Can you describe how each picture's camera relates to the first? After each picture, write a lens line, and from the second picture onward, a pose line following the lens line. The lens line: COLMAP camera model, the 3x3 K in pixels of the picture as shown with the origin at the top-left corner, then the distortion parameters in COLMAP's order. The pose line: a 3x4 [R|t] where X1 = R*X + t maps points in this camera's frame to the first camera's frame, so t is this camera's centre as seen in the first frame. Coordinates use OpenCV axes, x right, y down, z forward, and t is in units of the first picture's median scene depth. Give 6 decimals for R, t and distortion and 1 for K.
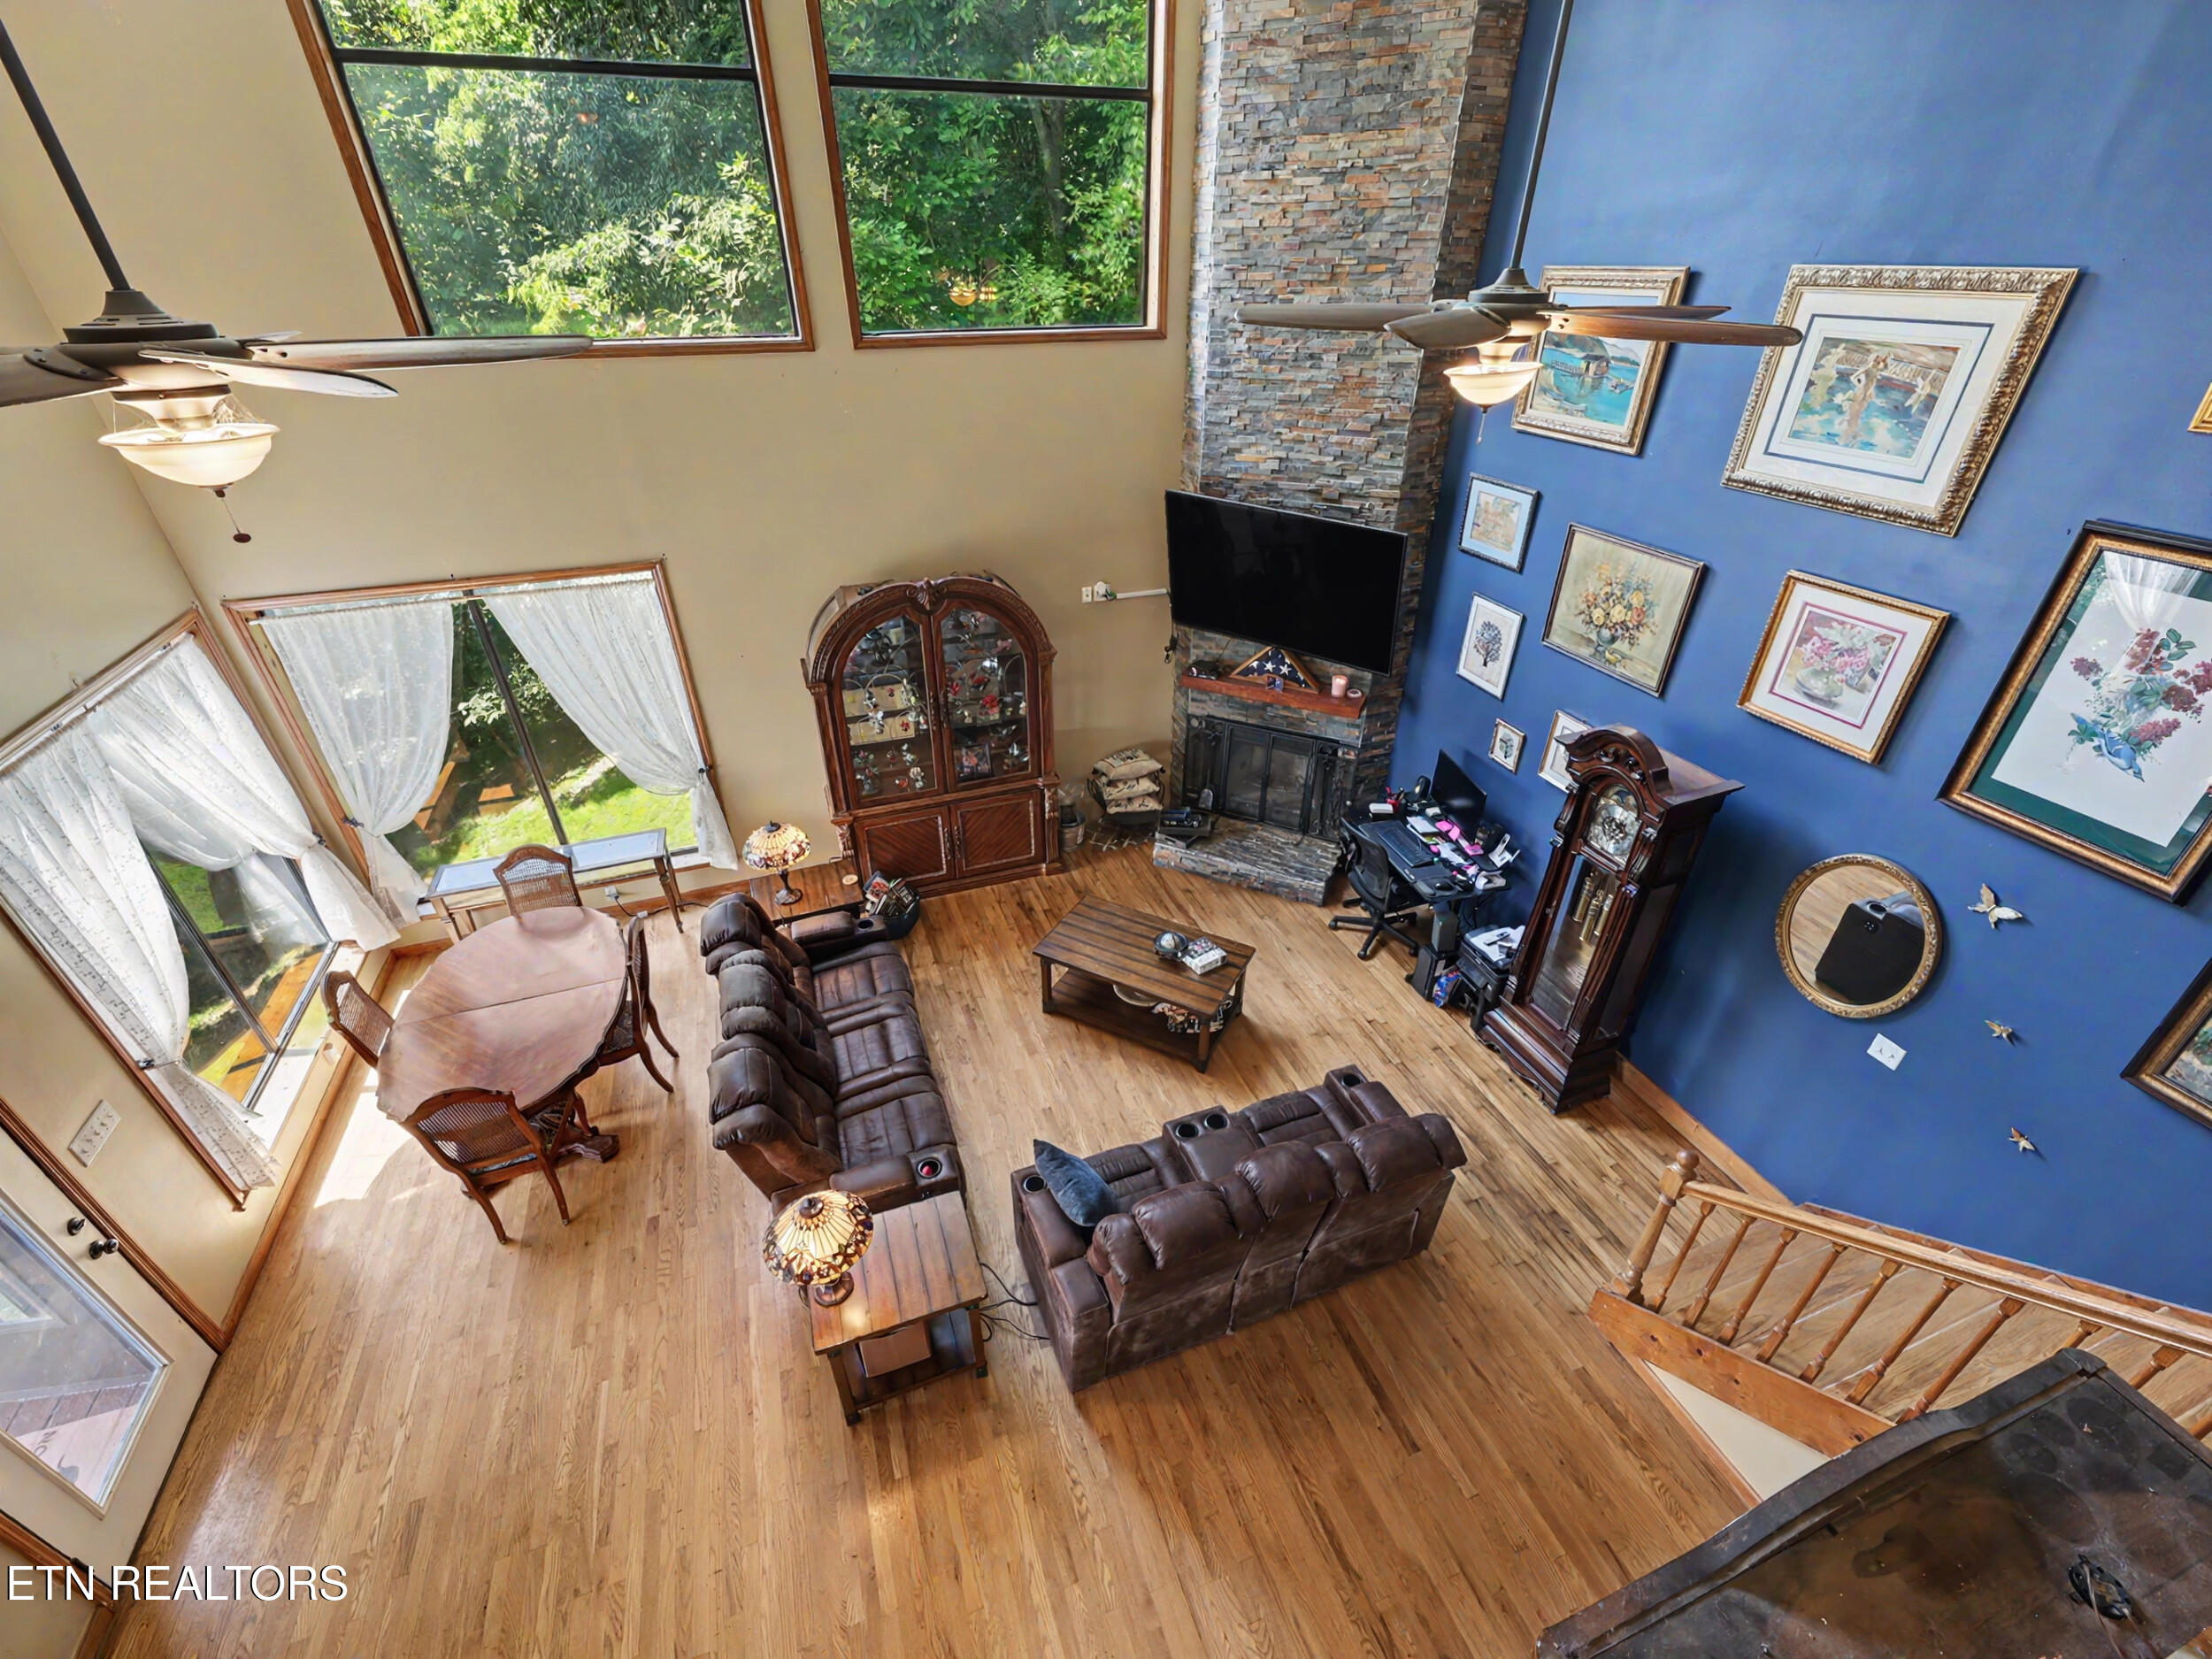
lens RADIAL K [[930.0, 0, 1085.3], [0, 930.0, 841.5], [0, 0, 1]] dist [0.001280, 0.000263]
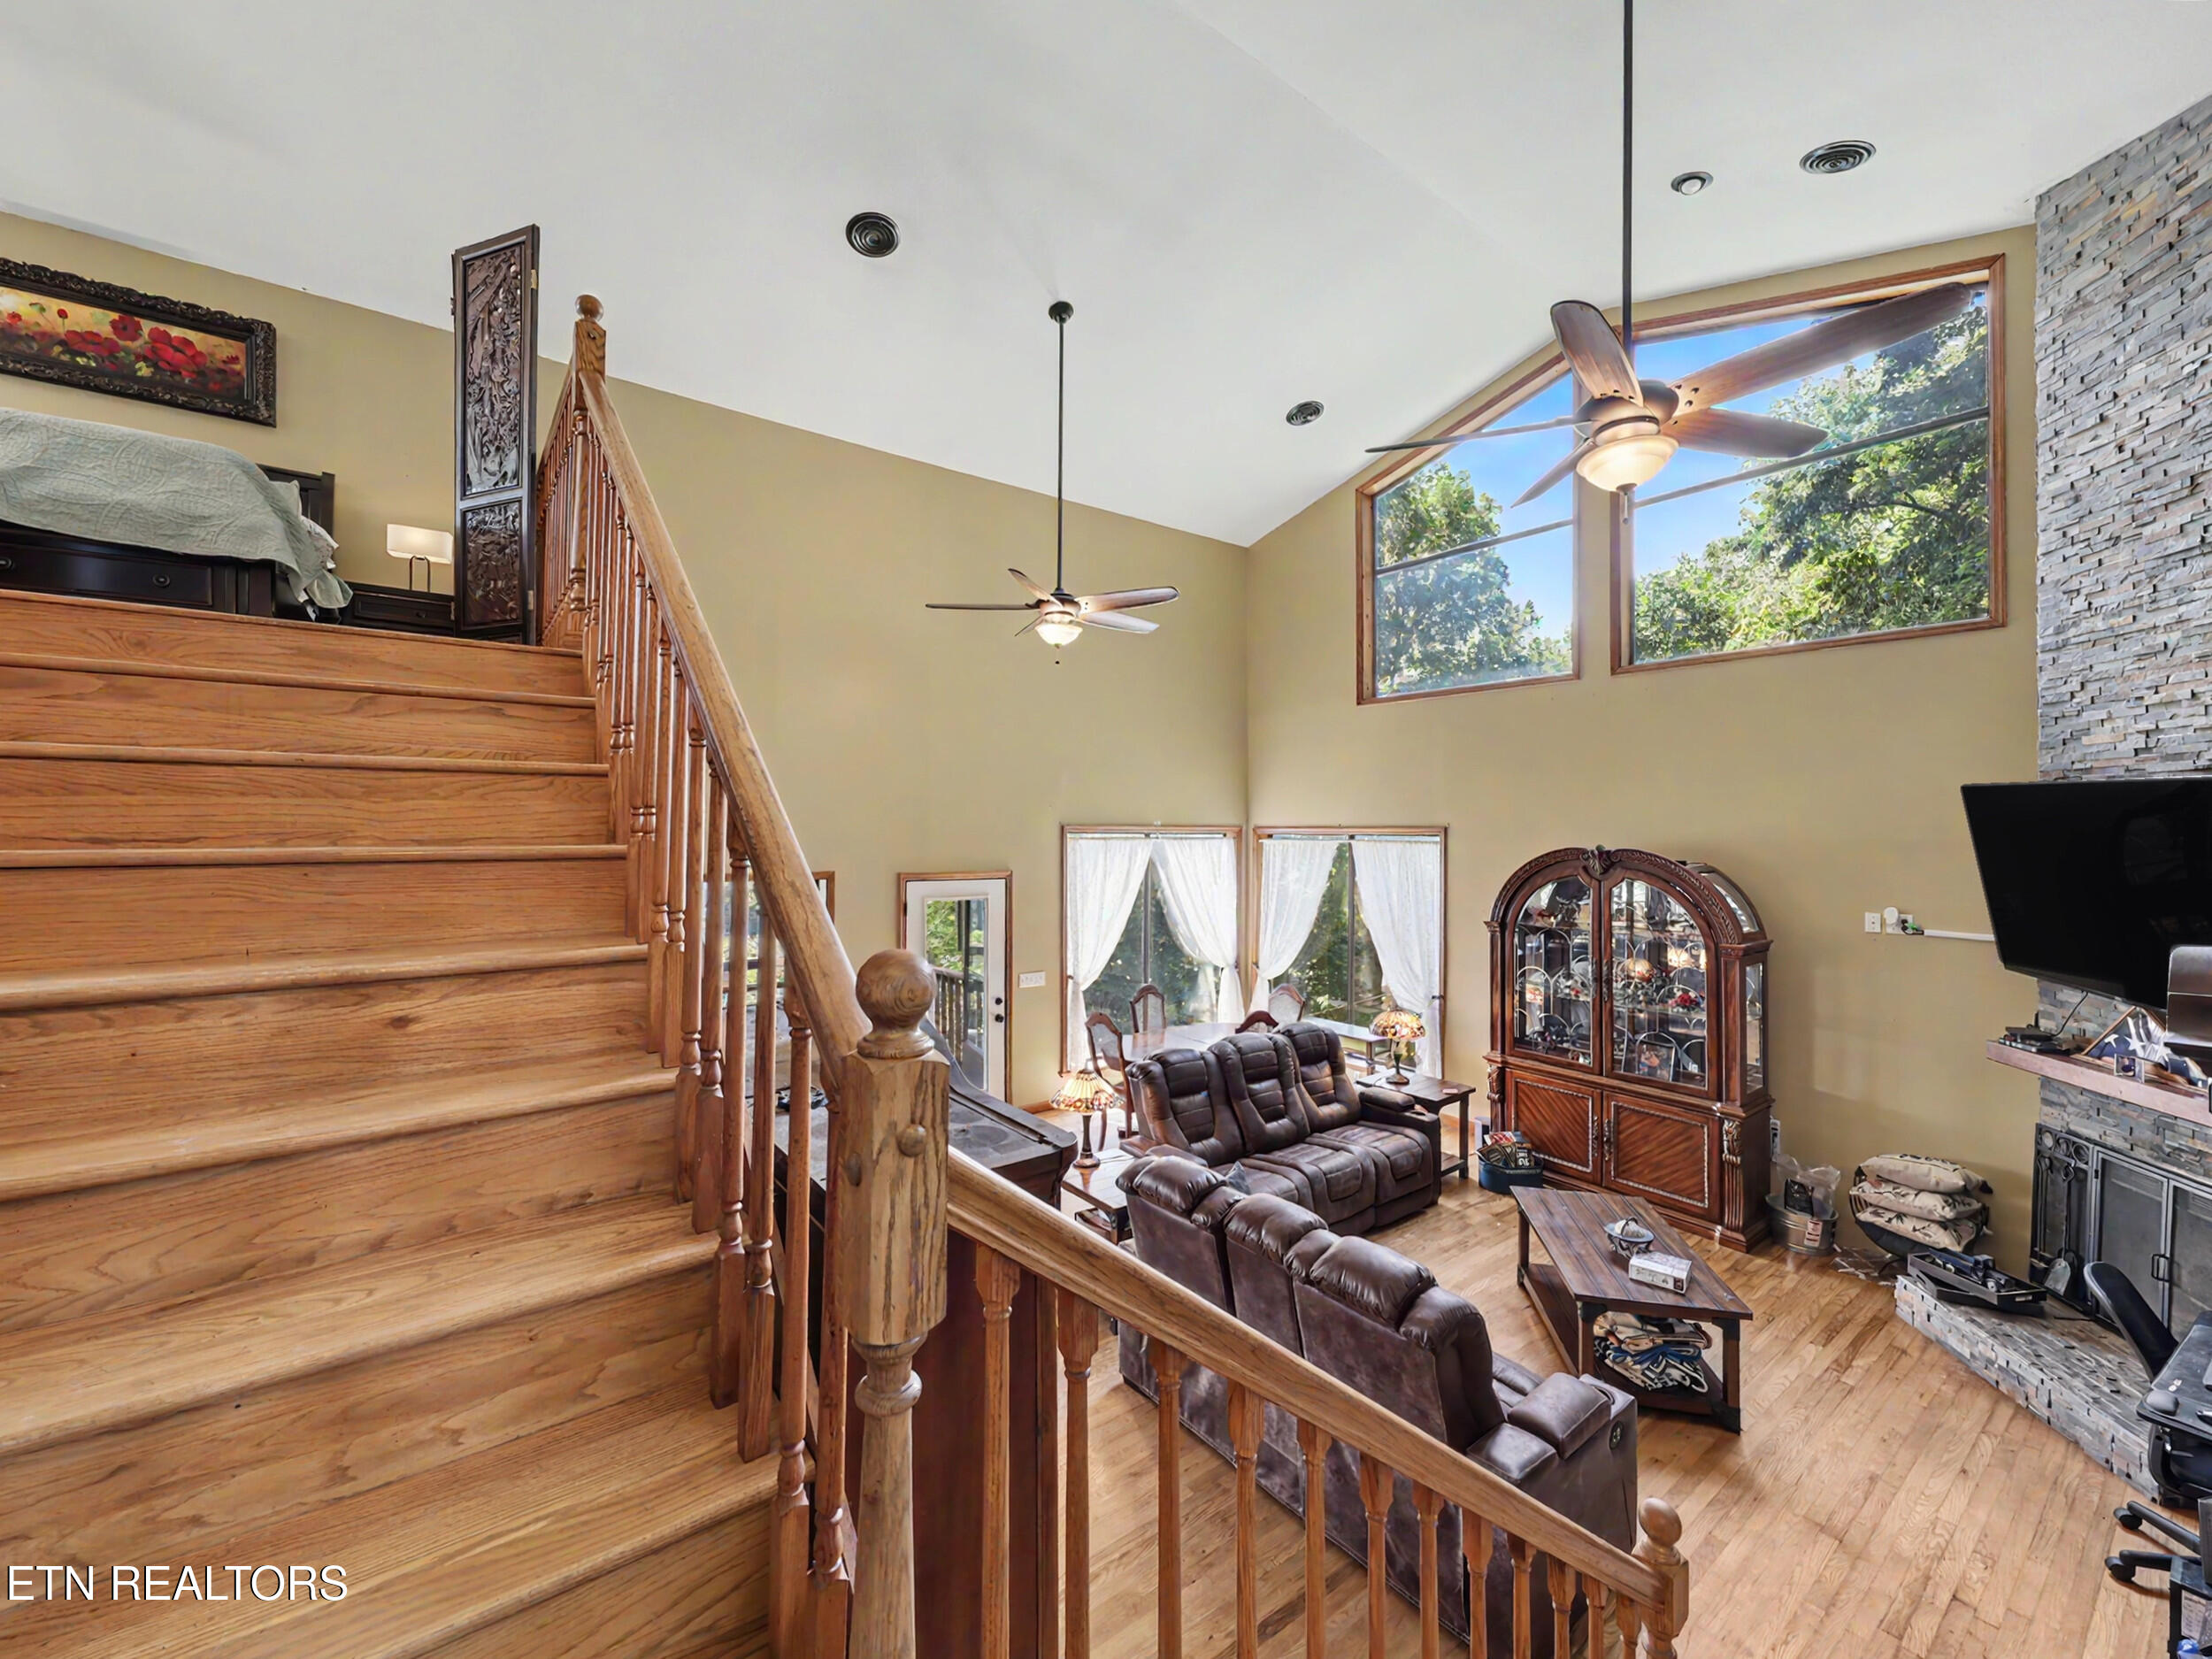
lens RADIAL K [[881.4, 0, 1106.0], [0, 881.4, 829.5], [0, 0, 1]] dist [-0.000885, 0.000344]
pose [[0.296812, 0.010171, -0.954882, 0.598278], [-0.524623, 0.837262, -0.154153, 0.151822], [0.797918, 0.546707, 0.253845, 0.257016]]
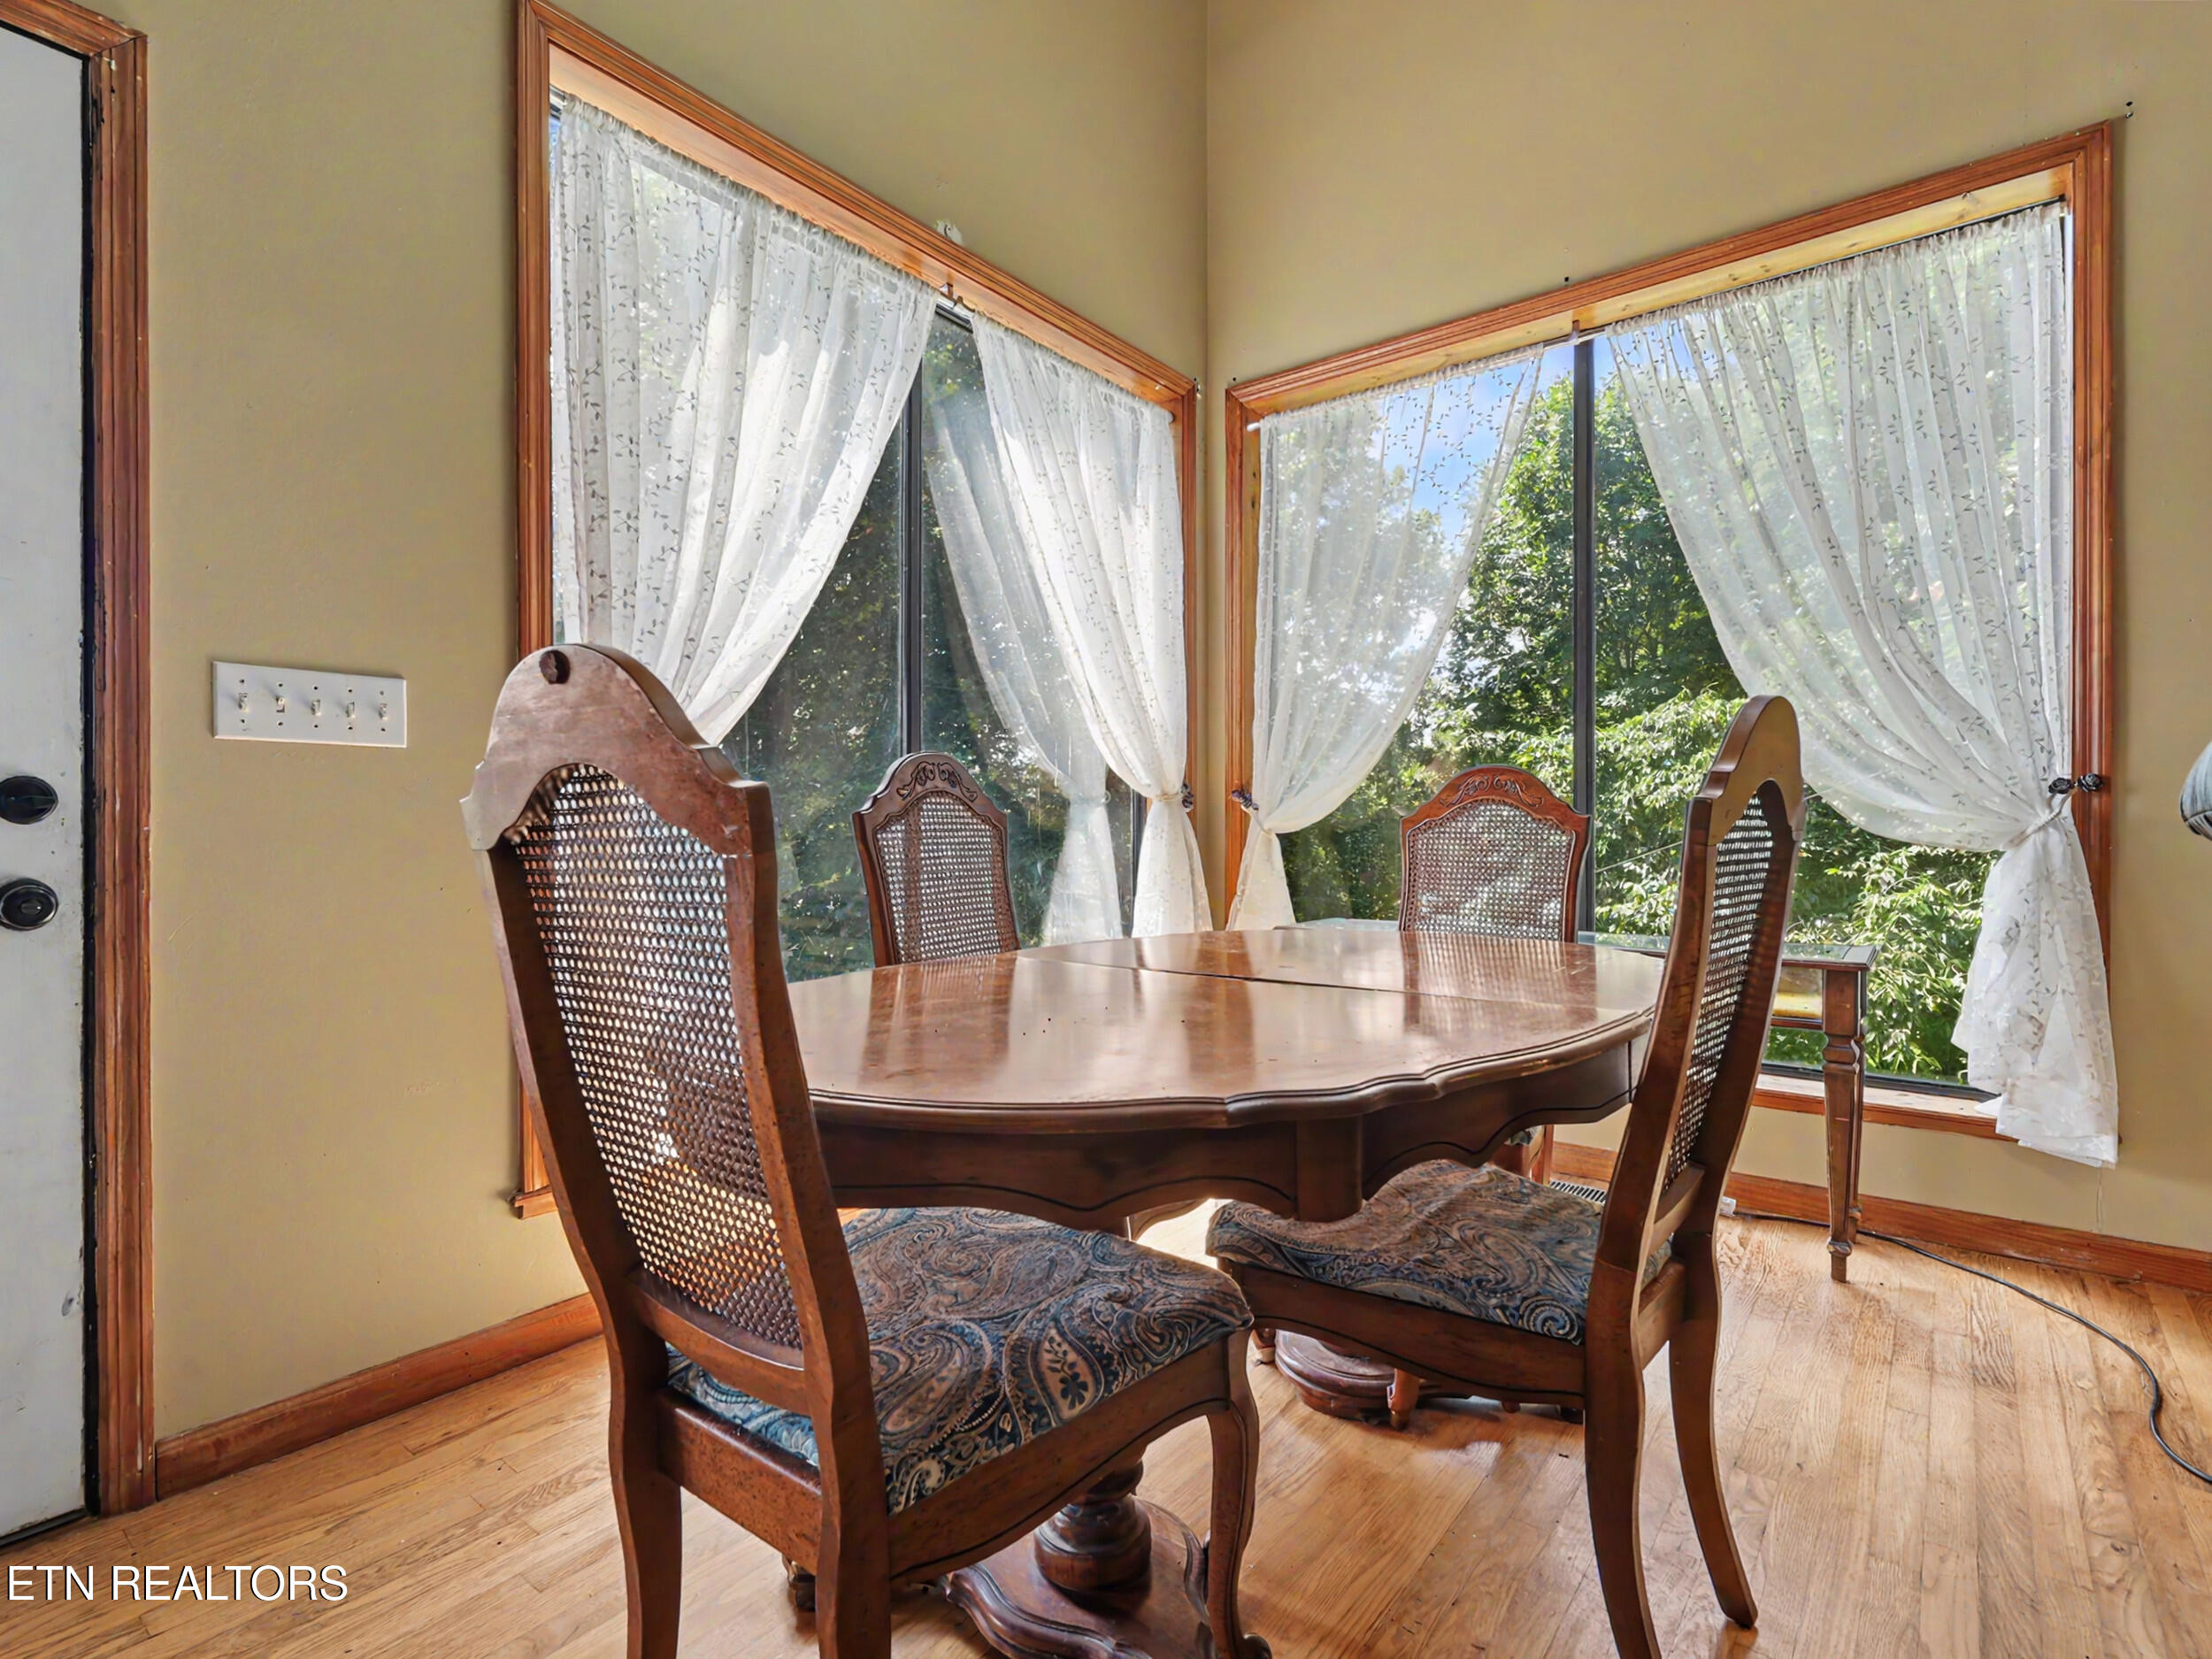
lens RADIAL K [[1042.2, 0, 1106.0], [0, 1042.2, 829.5], [0, 0, 1]] dist [0.003116, 0.000329]
pose [[0.523611, -0.006765, -0.851931, -0.301215], [-0.465405, 0.835307, -0.292678, 0.207826], [0.713603, 0.549742, 0.434228, 0.669761]]
